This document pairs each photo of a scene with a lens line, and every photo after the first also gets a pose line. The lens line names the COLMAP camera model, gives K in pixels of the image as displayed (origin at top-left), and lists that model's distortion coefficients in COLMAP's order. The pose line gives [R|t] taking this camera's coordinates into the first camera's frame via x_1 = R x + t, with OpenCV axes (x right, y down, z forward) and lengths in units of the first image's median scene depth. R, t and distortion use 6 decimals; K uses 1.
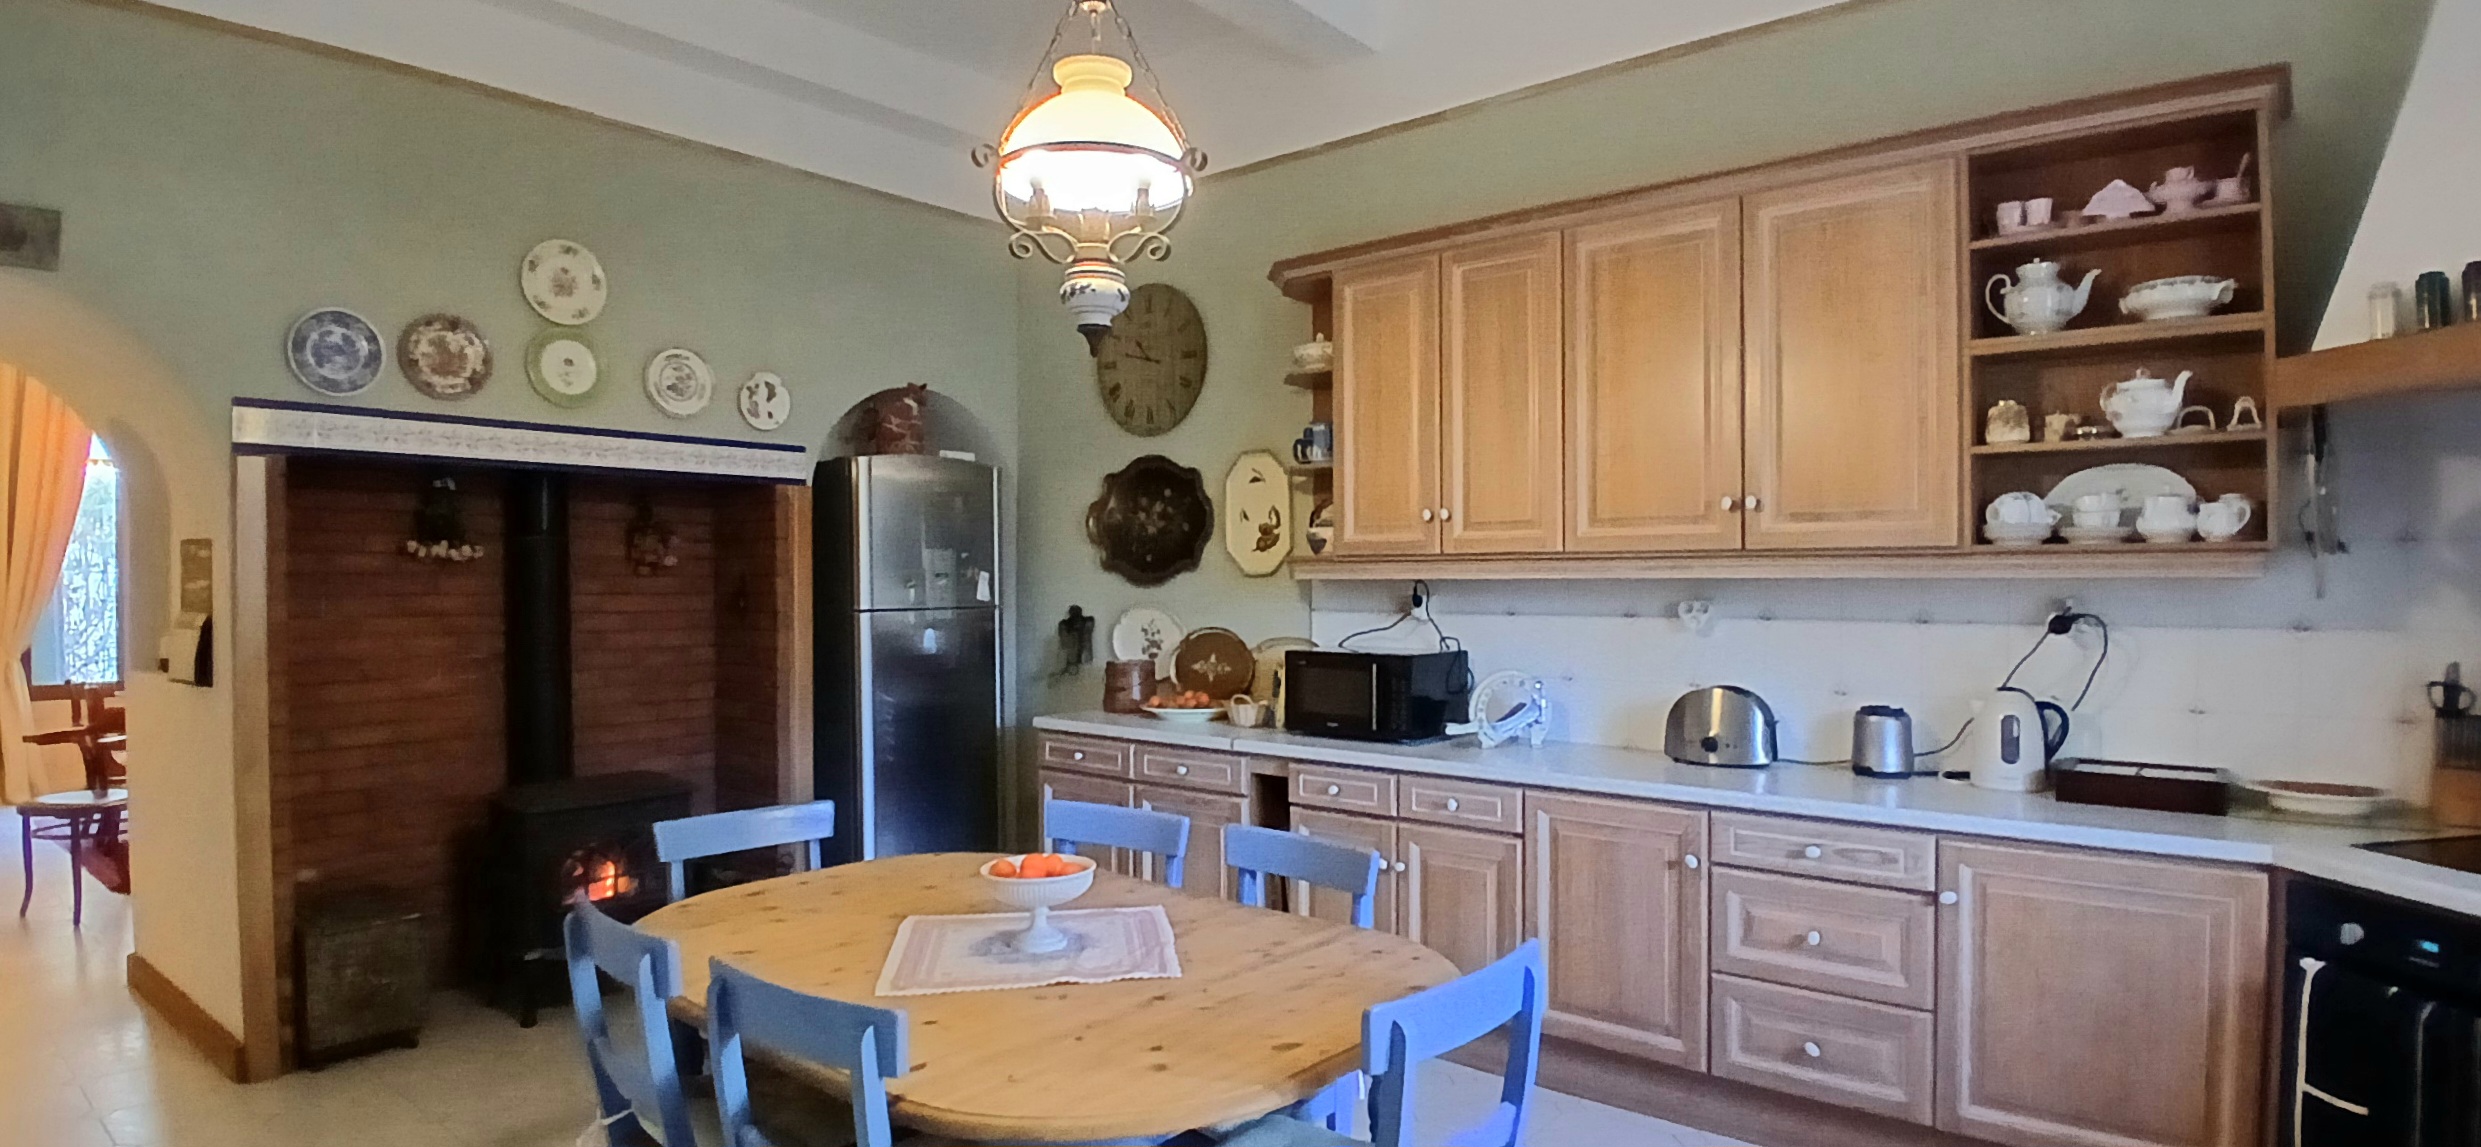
lens RADIAL K [[1279.6, 0, 1240.5], [0, 1279.6, 573.5], [0, 0, 1]] dist [-0.001109, -0.000133]
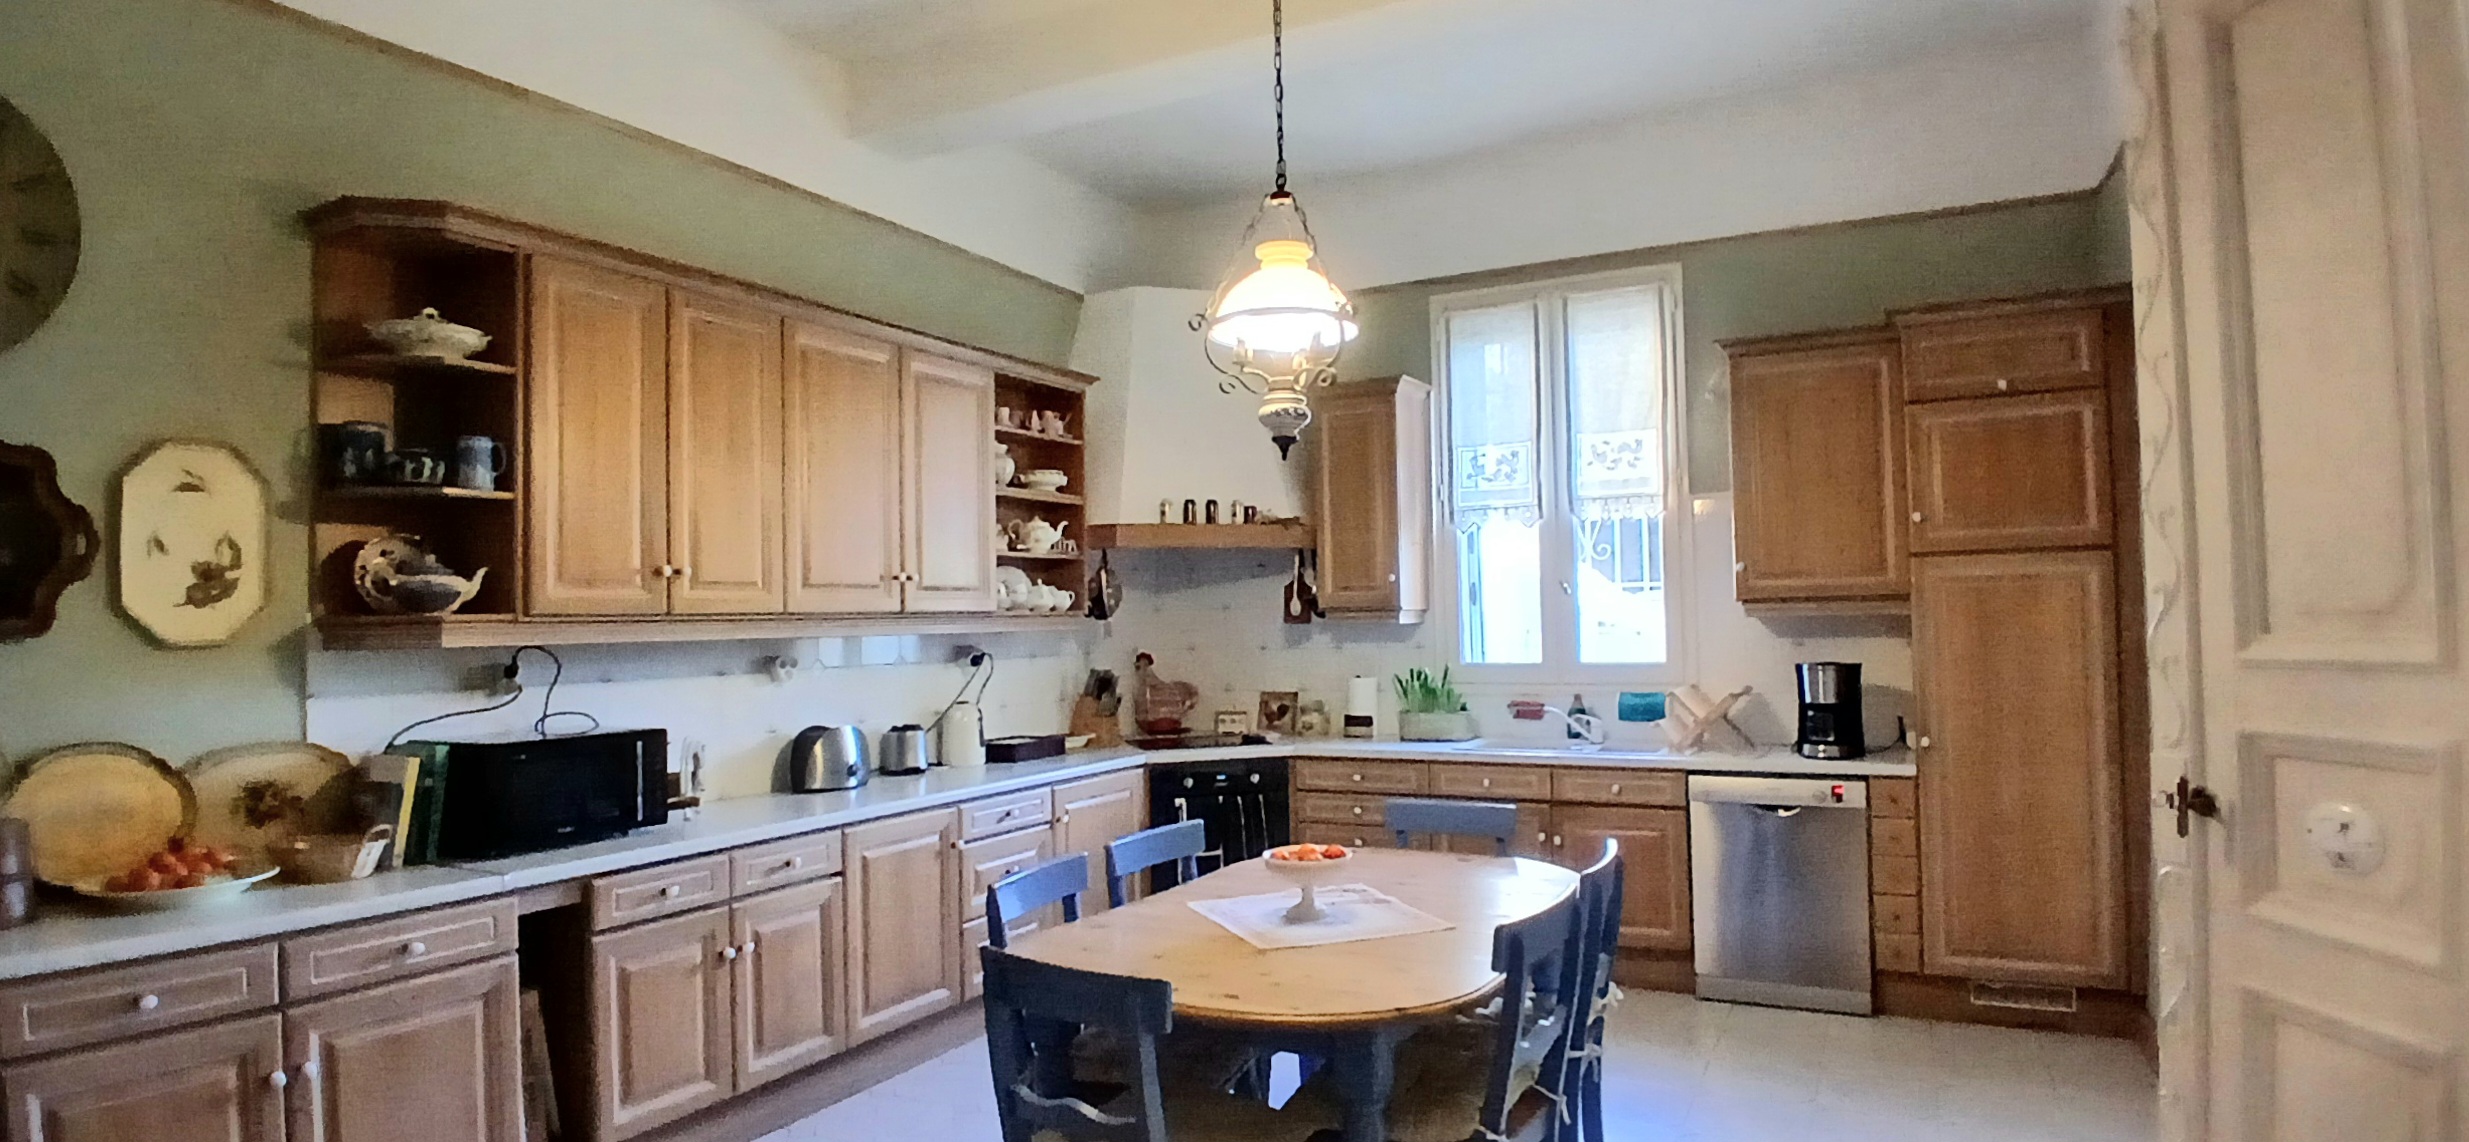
lens RADIAL K [[1326.5, 0, 1234.5], [0, 1326.5, 571.0], [0, 0, 1]] dist [0.000052, -0.000075]
pose [[-0.202224, 0.047579, 0.978183, -0.862573], [0.023008, 0.998774, -0.043824, 0.005669], [-0.979069, 0.013644, -0.203071, 0.803781]]
